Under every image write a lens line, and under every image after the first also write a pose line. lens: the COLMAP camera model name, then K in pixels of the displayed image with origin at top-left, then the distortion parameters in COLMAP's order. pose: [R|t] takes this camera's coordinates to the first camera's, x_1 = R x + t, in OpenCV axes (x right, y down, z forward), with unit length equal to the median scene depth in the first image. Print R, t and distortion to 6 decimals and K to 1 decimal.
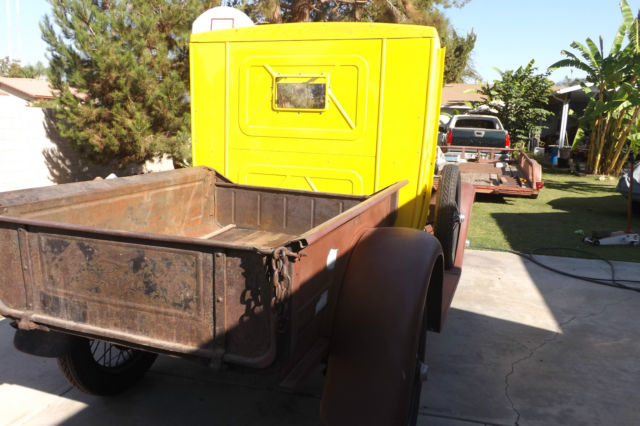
lens RADIAL K [[490.6, 0, 320.0], [0, 490.6, 213.0], [0, 0, 1]] dist [-0.003346, -0.001060]
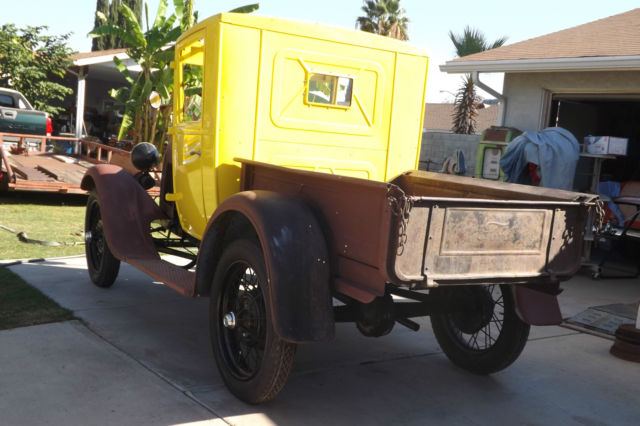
lens RADIAL K [[724.1, 0, 320.0], [0, 724.1, 213.0], [0, 0, 1]] dist [0.011772, 0.015726]
pose [[0.649948, -0.054285, 0.758037, -1.331965], [0.073320, 0.997272, 0.008552, 0.007579], [-0.756433, 0.050020, 0.652155, 0.001990]]
